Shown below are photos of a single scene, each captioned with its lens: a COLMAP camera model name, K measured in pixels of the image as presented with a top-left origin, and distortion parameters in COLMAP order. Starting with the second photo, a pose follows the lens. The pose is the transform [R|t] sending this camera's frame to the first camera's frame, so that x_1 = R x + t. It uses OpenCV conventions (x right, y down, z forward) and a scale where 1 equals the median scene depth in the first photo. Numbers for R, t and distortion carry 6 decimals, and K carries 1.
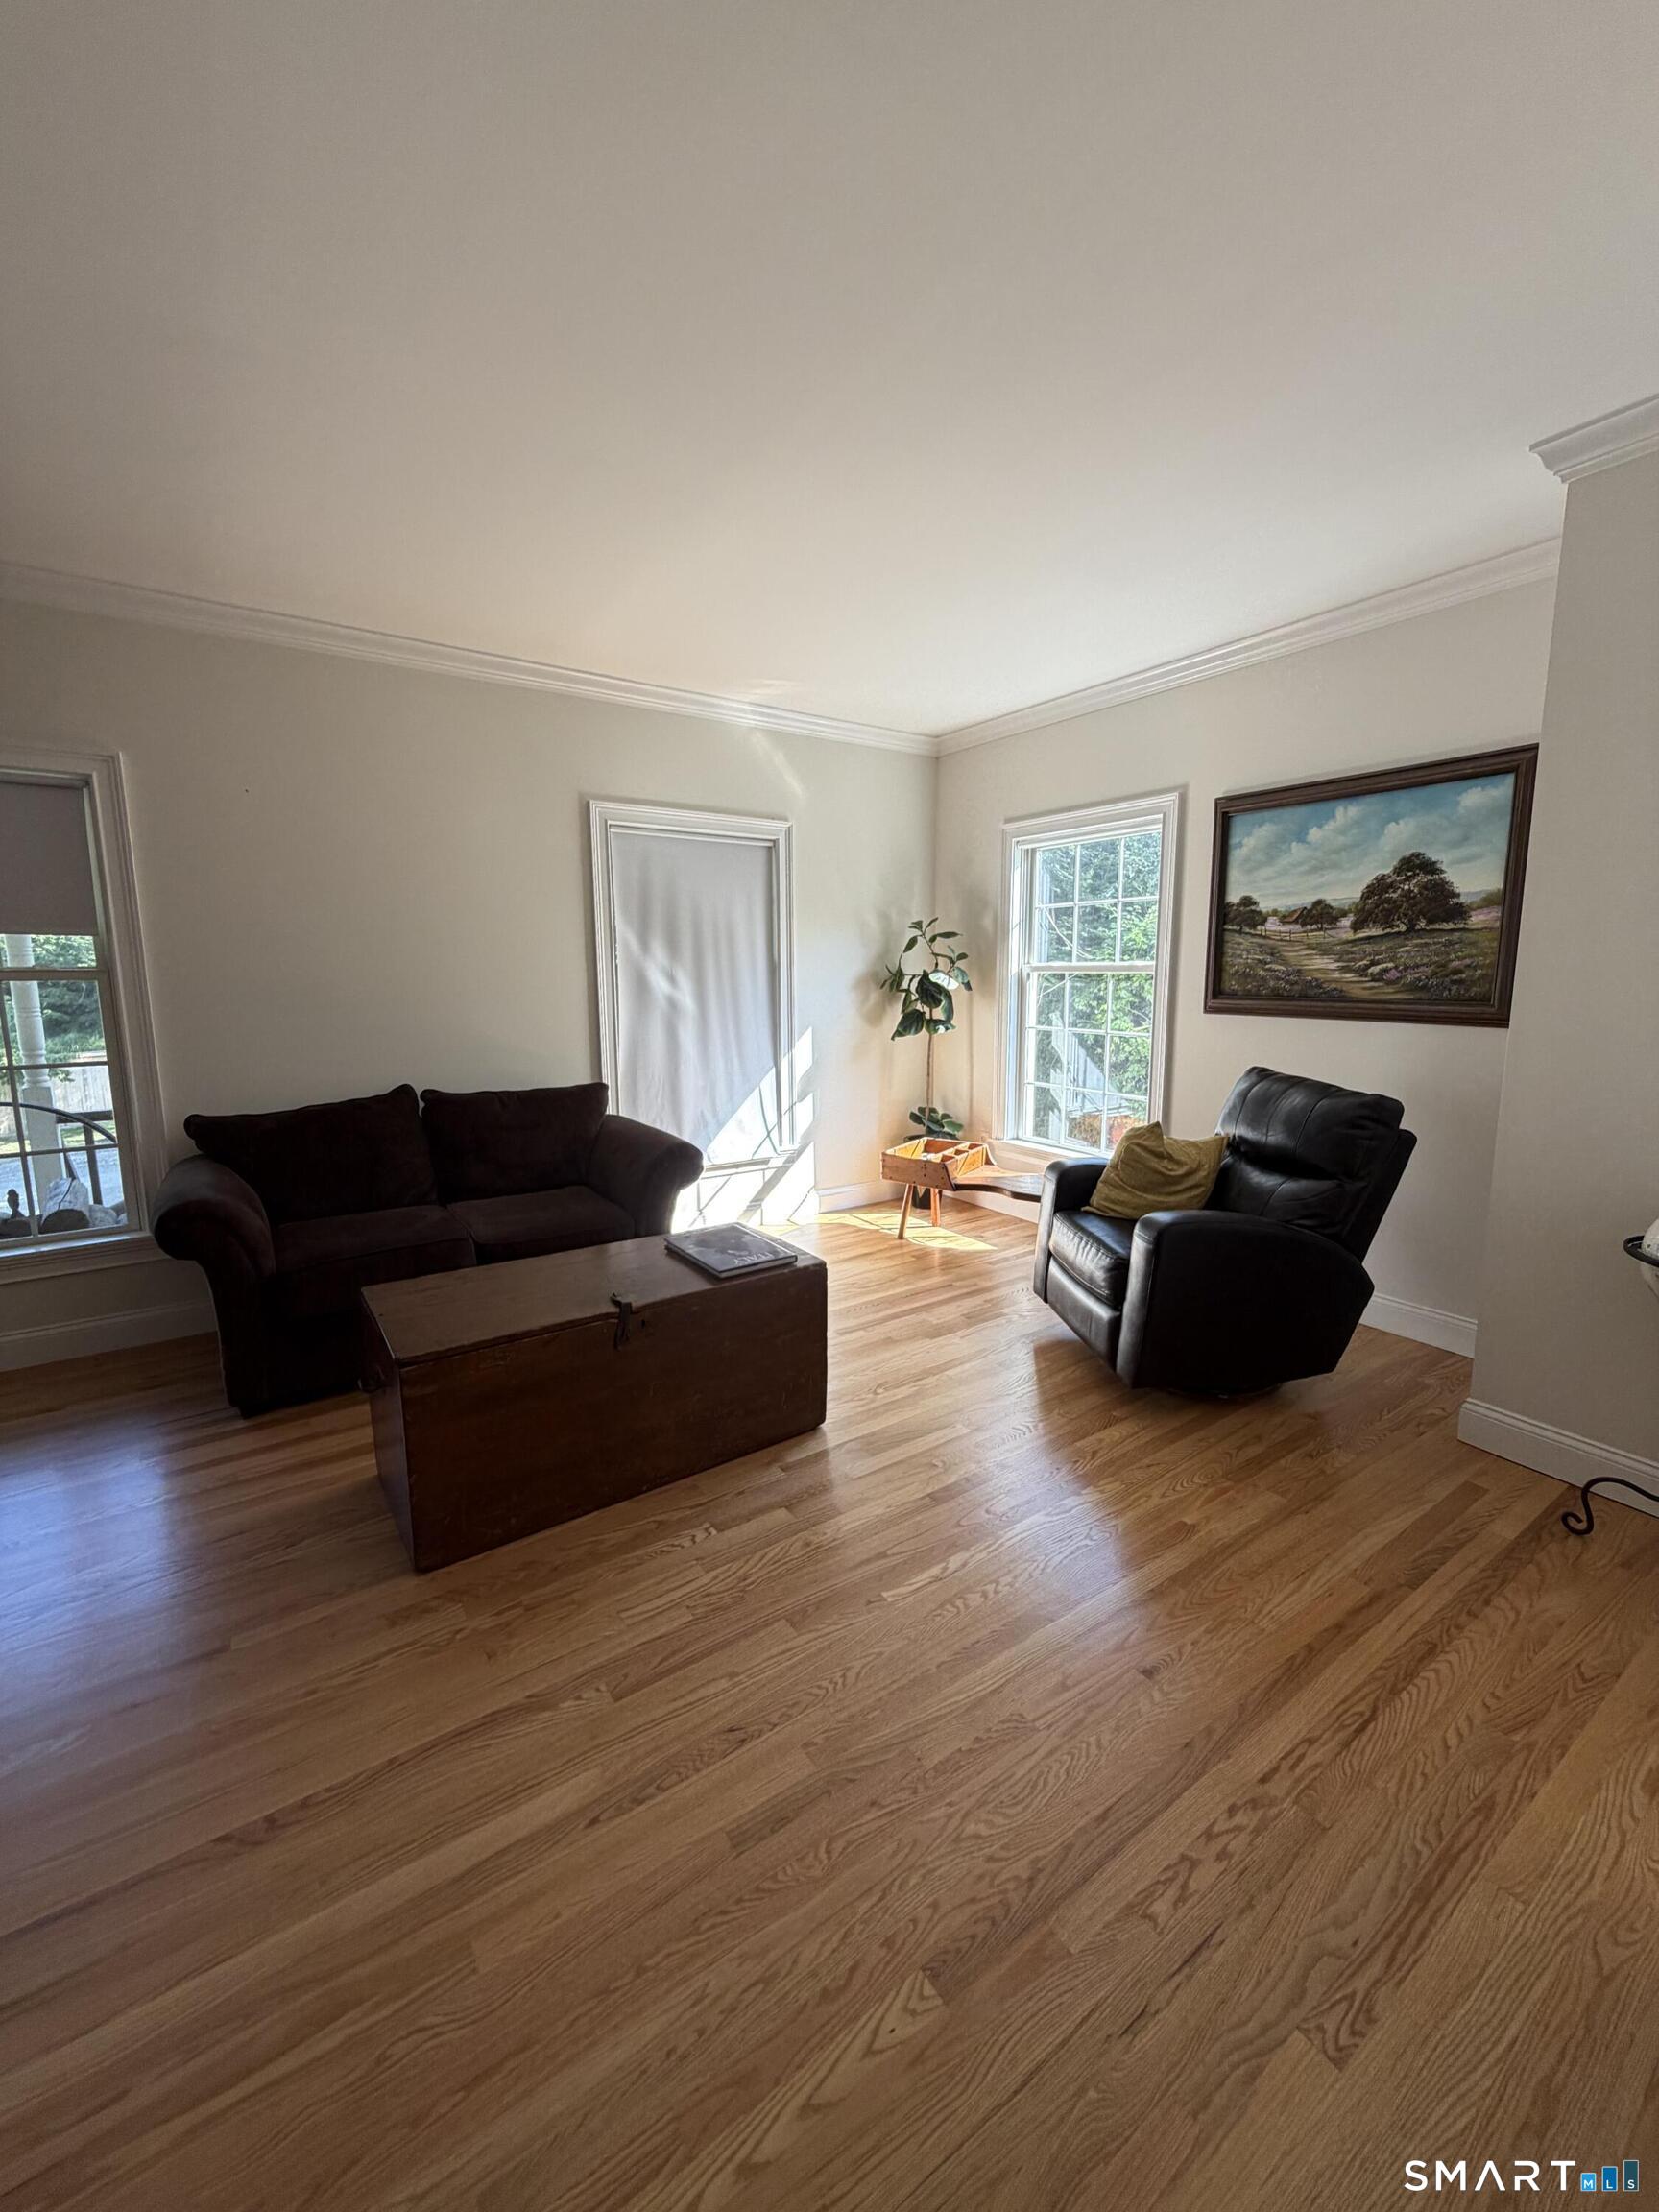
lens RADIAL K [[878.3, 0, 831.2], [0, 878.3, 1098.4], [0, 0, 1]] dist [0.000715, -0.000624]
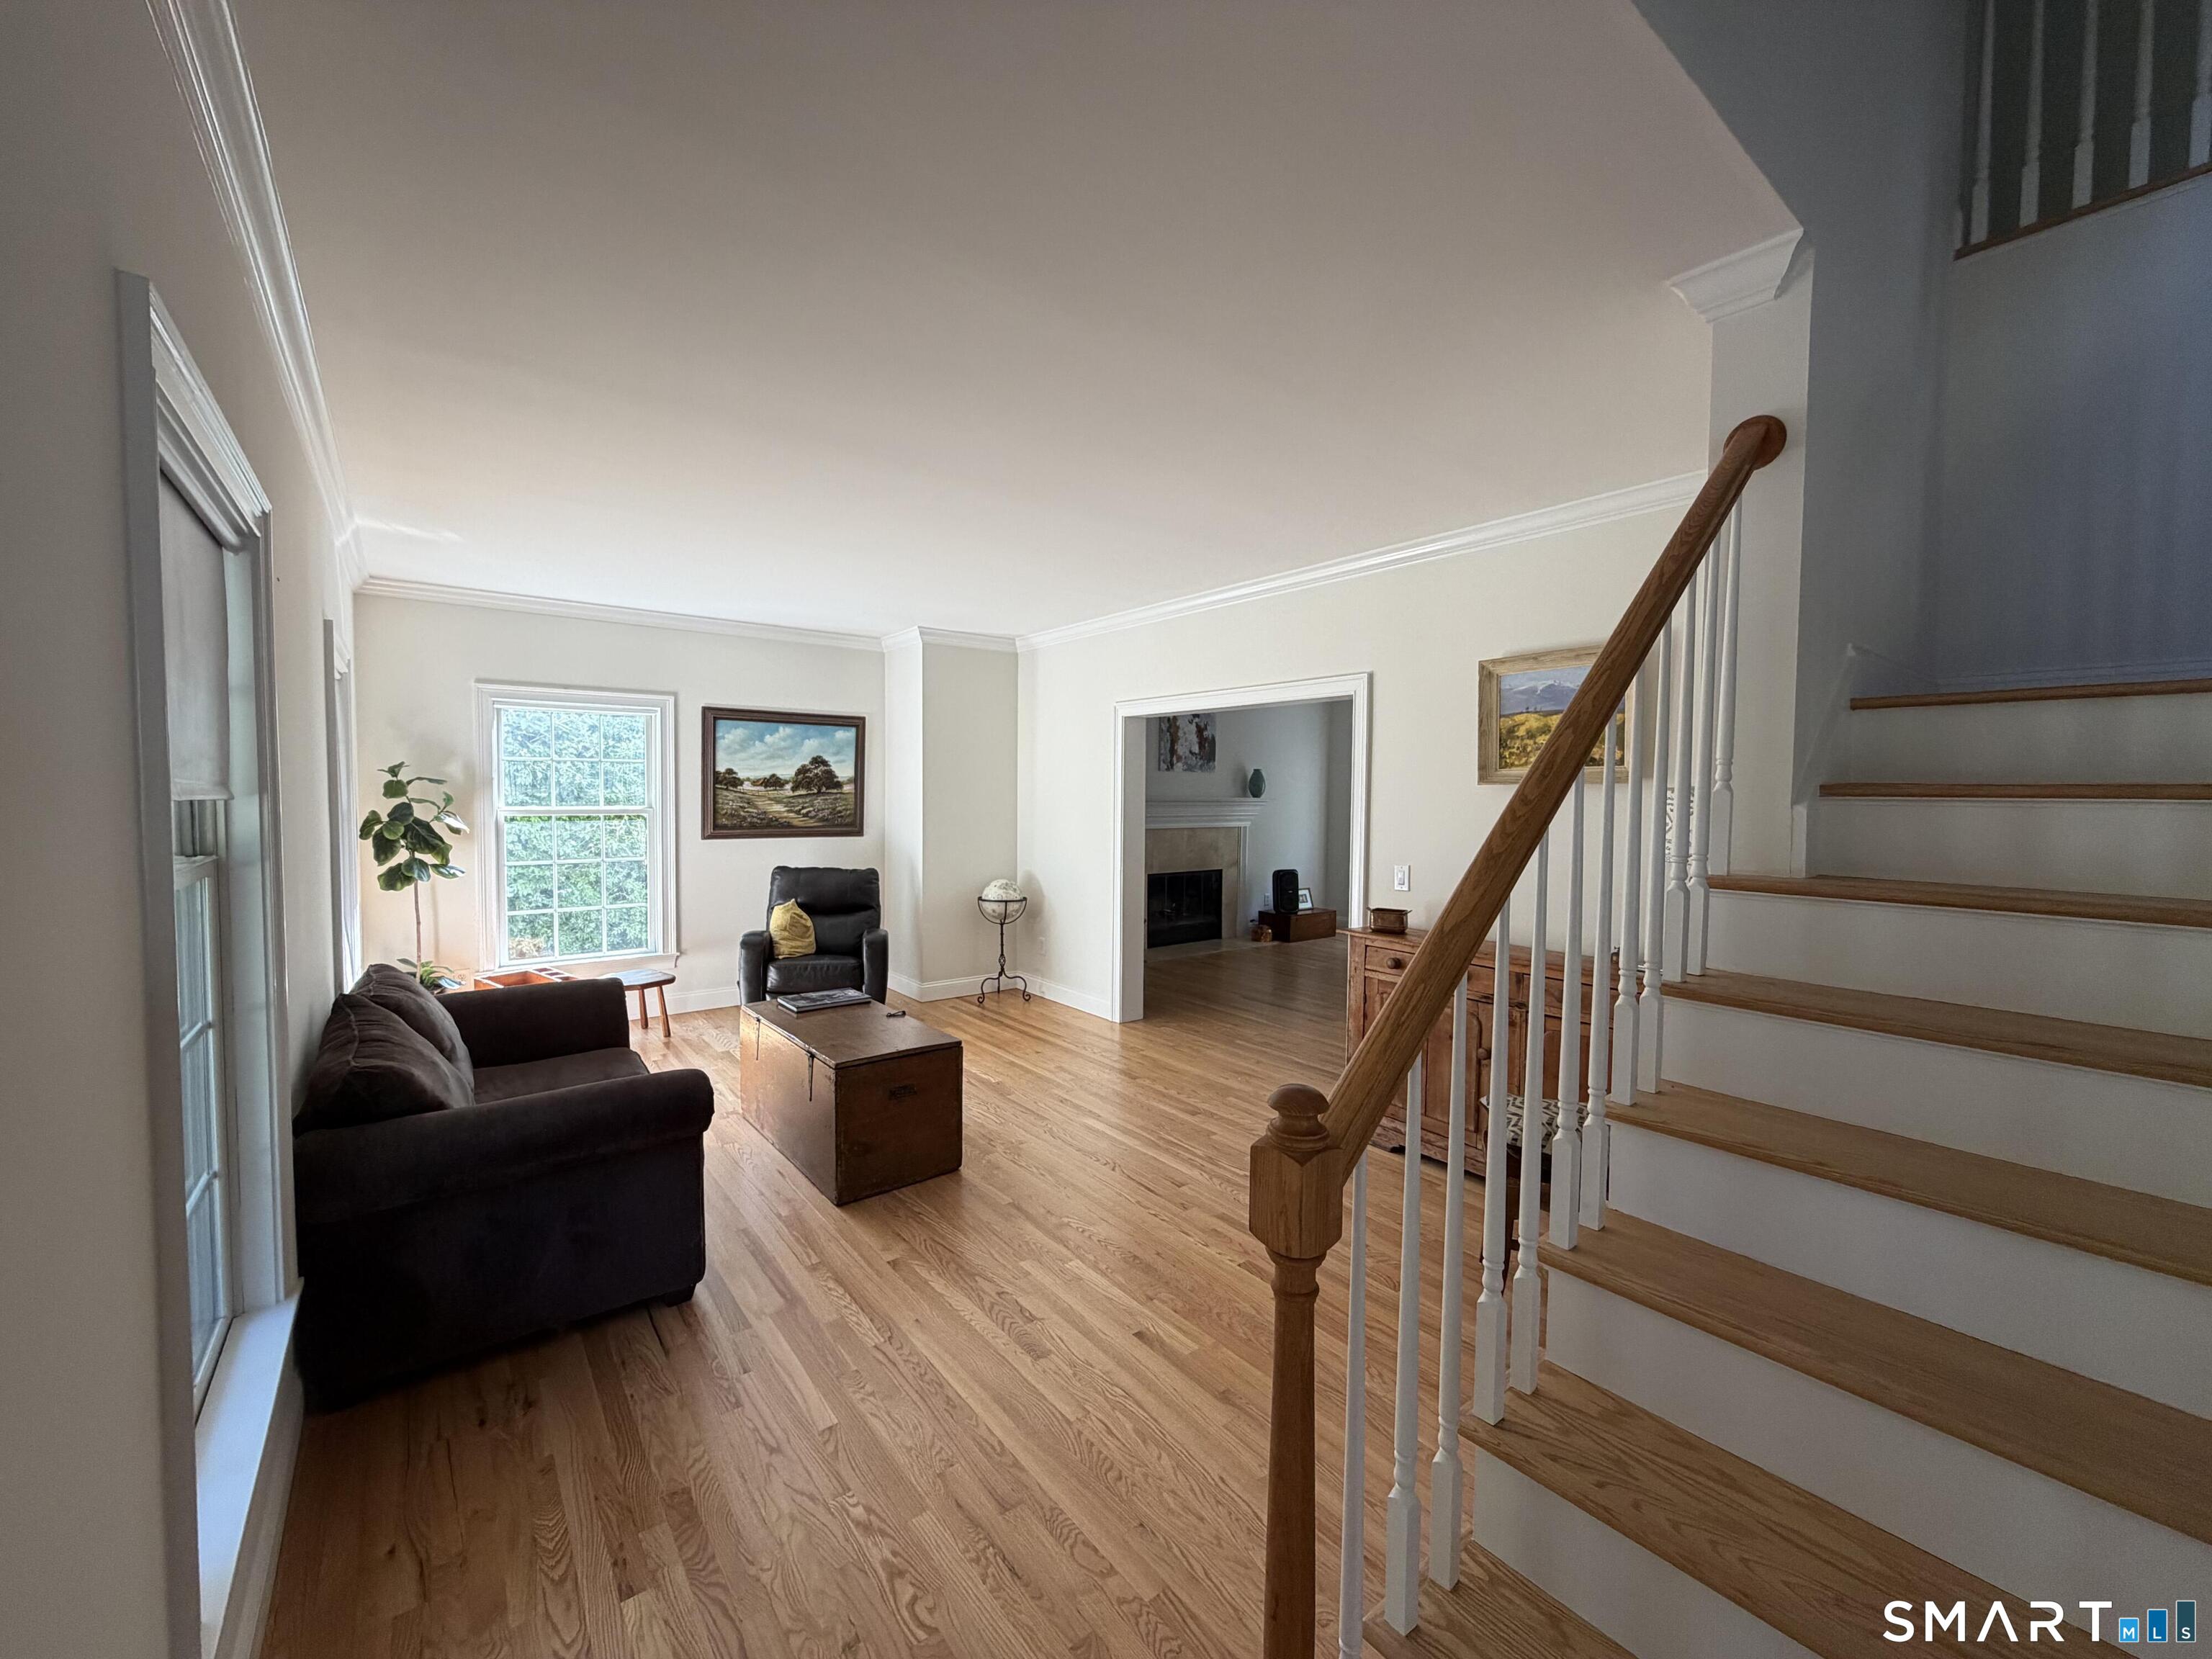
lens RADIAL K [[878.3, 0, 1098.5], [0, 878.3, 828.0], [0, 0, 1]] dist [0.000715, -0.000624]
pose [[-0.055049, -0.039060, 0.997719, -1.232078], [0.139453, 0.989140, 0.046418, -0.097117], [-0.988697, 0.141691, -0.049004, 0.401382]]
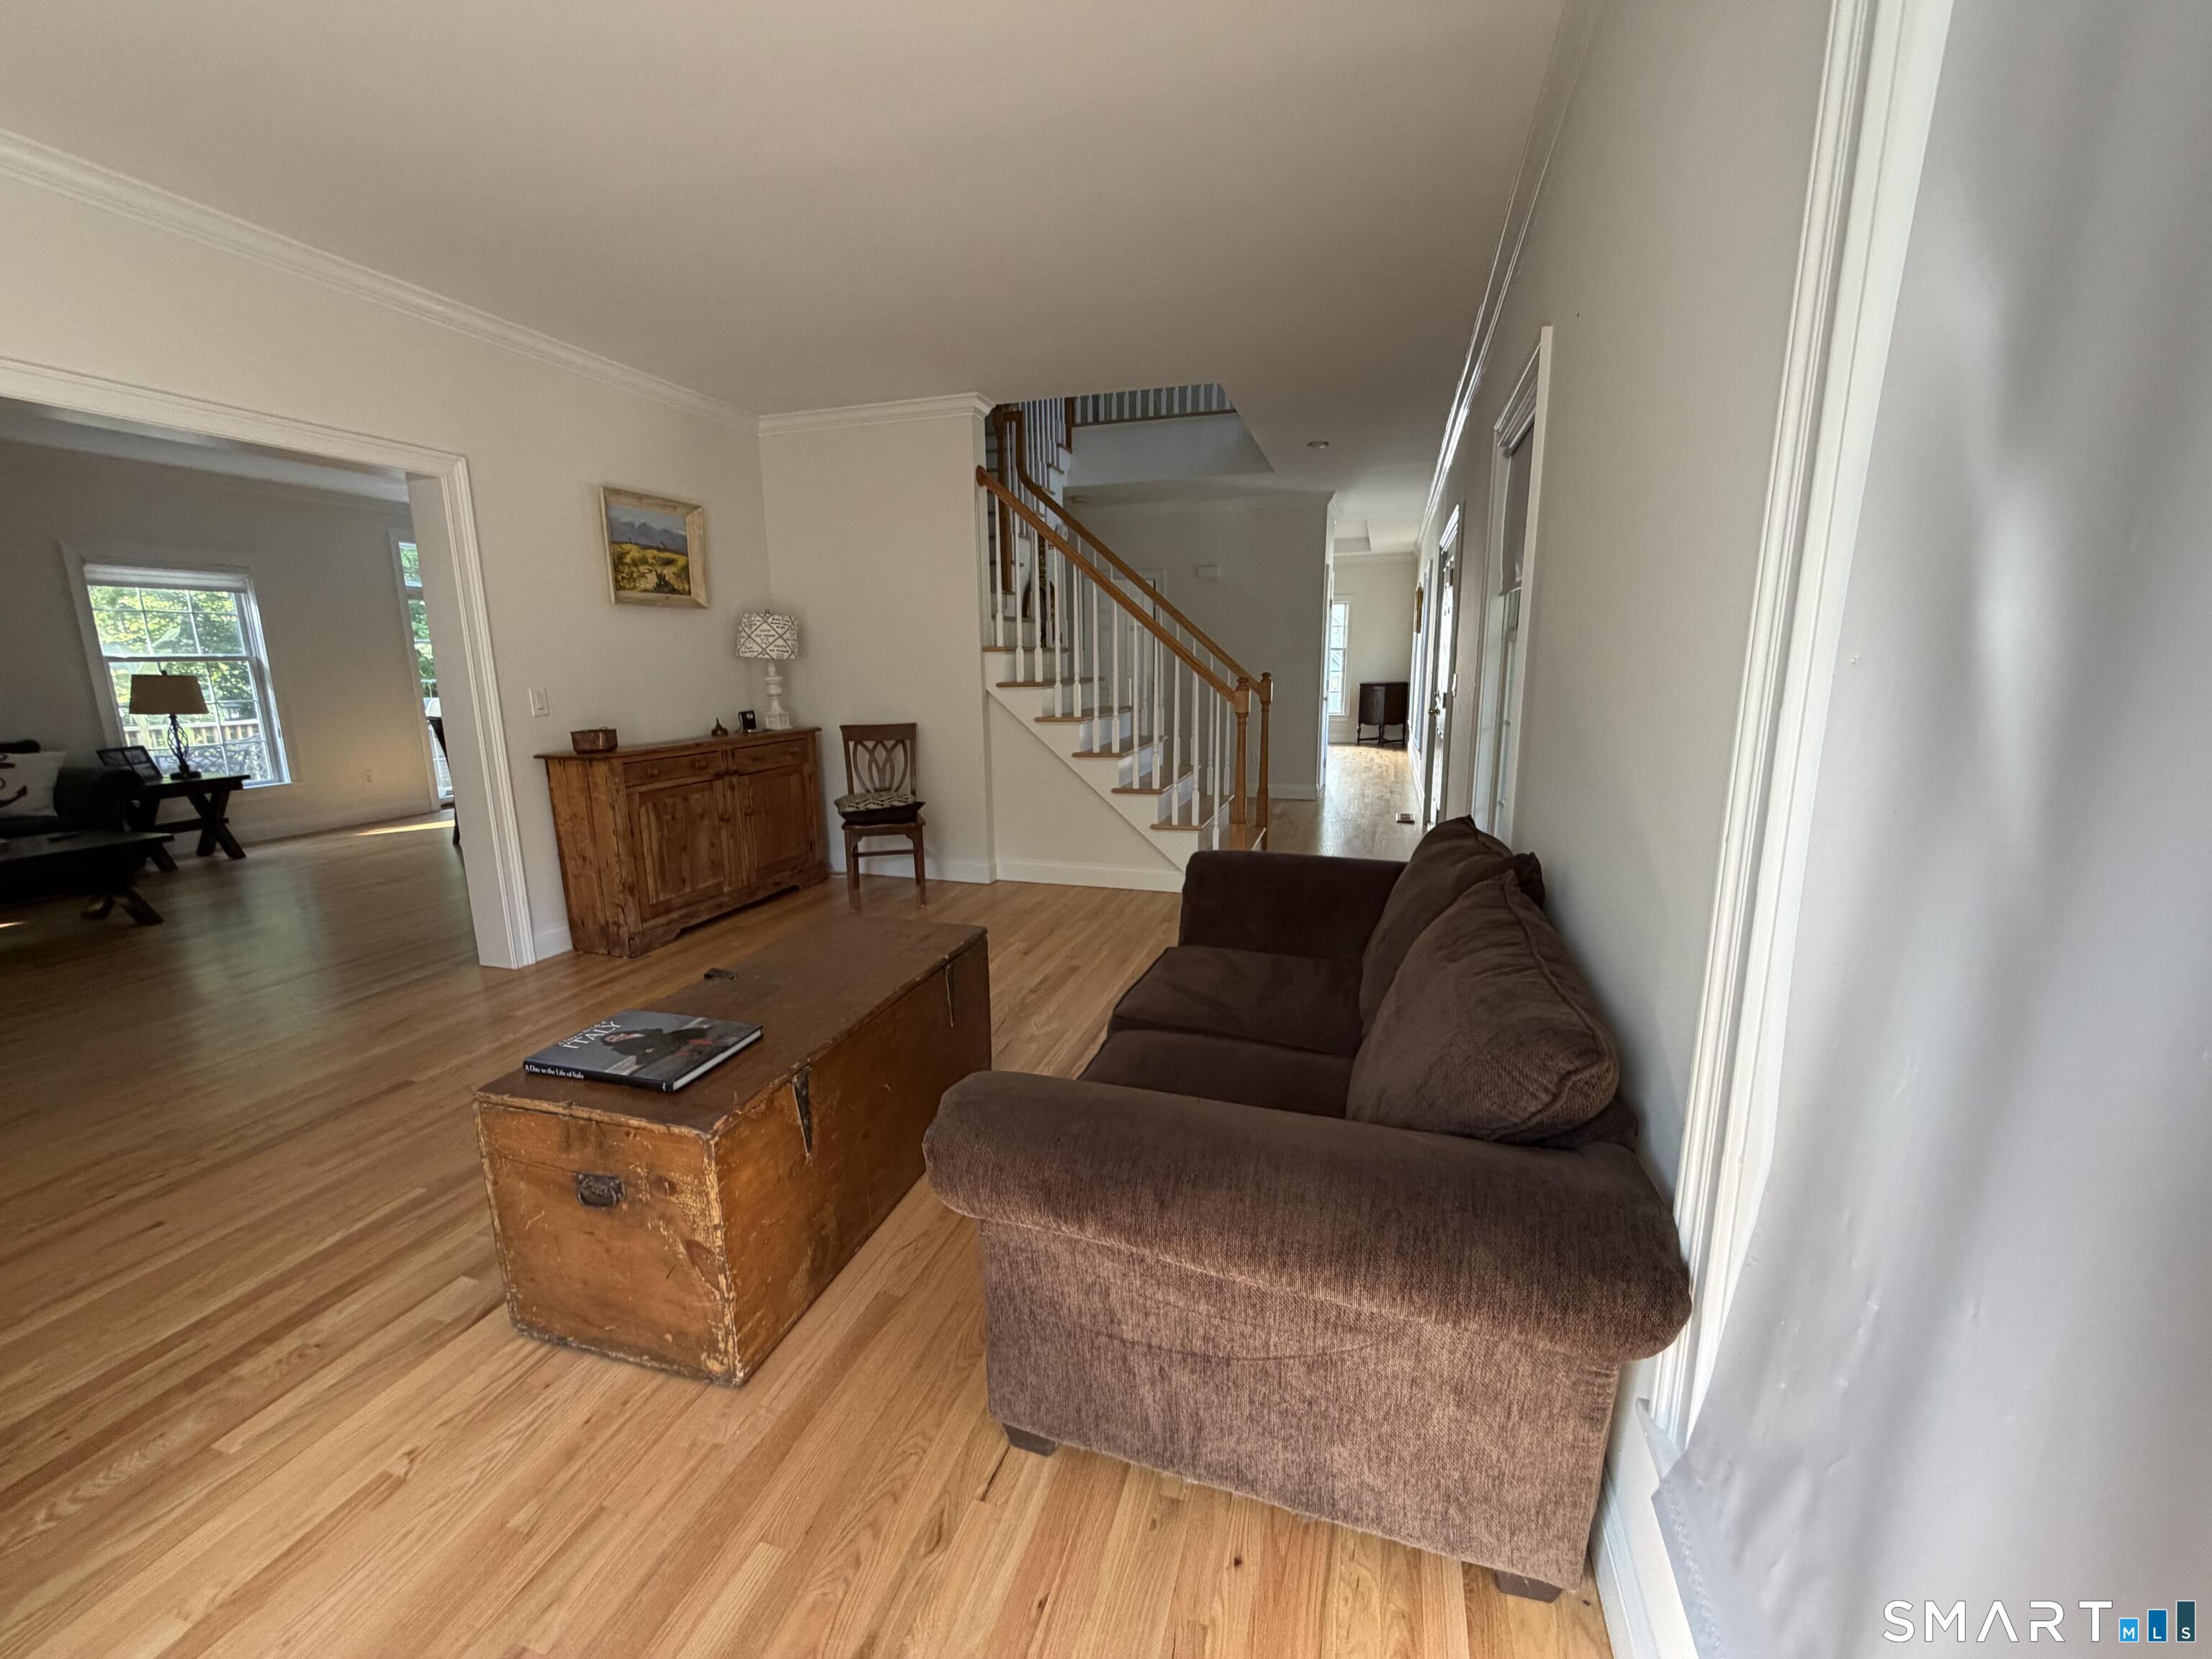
lens RADIAL K [[878.3, 0, 1098.5], [0, 878.3, 828.0], [0, 0, 1]] dist [0.000715, -0.000624]
pose [[-0.789565, 0.130121, -0.599714, -0.004236], [-0.077683, 0.948207, 0.308009, -0.161616], [0.608731, 0.289780, -0.738562, 1.208578]]
